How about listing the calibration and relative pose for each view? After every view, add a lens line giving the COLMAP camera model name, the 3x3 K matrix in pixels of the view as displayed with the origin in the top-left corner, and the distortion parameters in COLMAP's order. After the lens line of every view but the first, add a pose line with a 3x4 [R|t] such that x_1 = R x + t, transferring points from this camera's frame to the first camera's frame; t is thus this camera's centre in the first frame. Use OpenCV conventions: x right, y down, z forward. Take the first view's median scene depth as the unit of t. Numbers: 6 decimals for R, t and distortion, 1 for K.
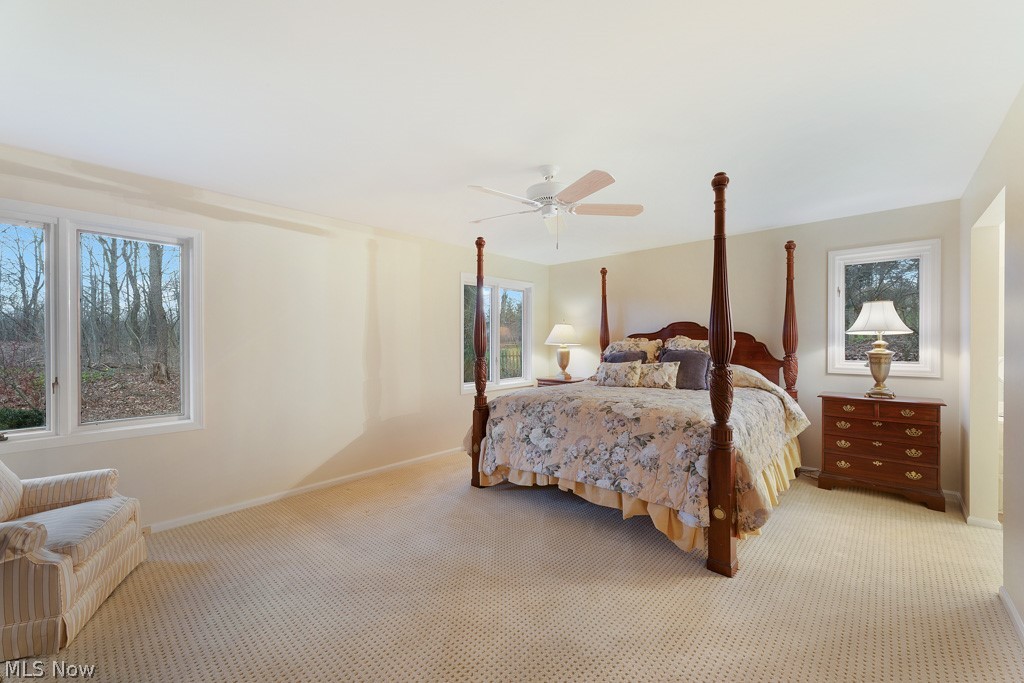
lens RADIAL K [[408.5, 0, 516.0], [0, 408.5, 339.2], [0, 0, 1]] dist [0.001556, 0.000117]
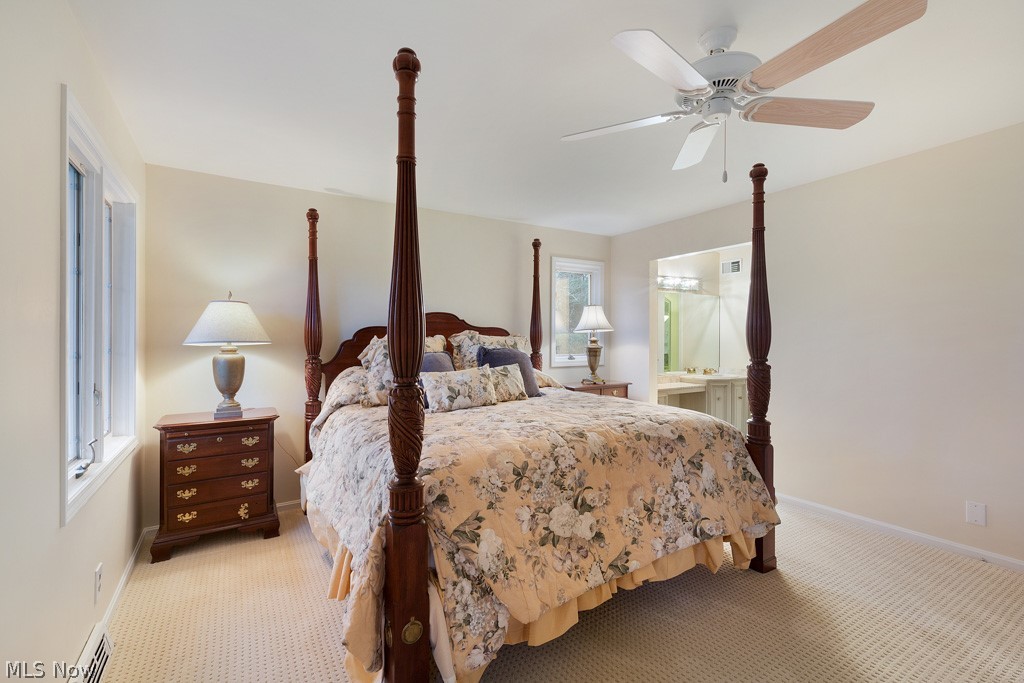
lens RADIAL K [[455.0, 0, 507.9], [0, 455.0, 338.5], [0, 0, 1]] dist [0.000255, 0.000330]
pose [[0.286459, 0.000848, 0.958092, -0.518208], [-0.001312, 0.999999, -0.000493, 0.009687], [-0.958092, -0.001115, 0.286460, 0.907265]]
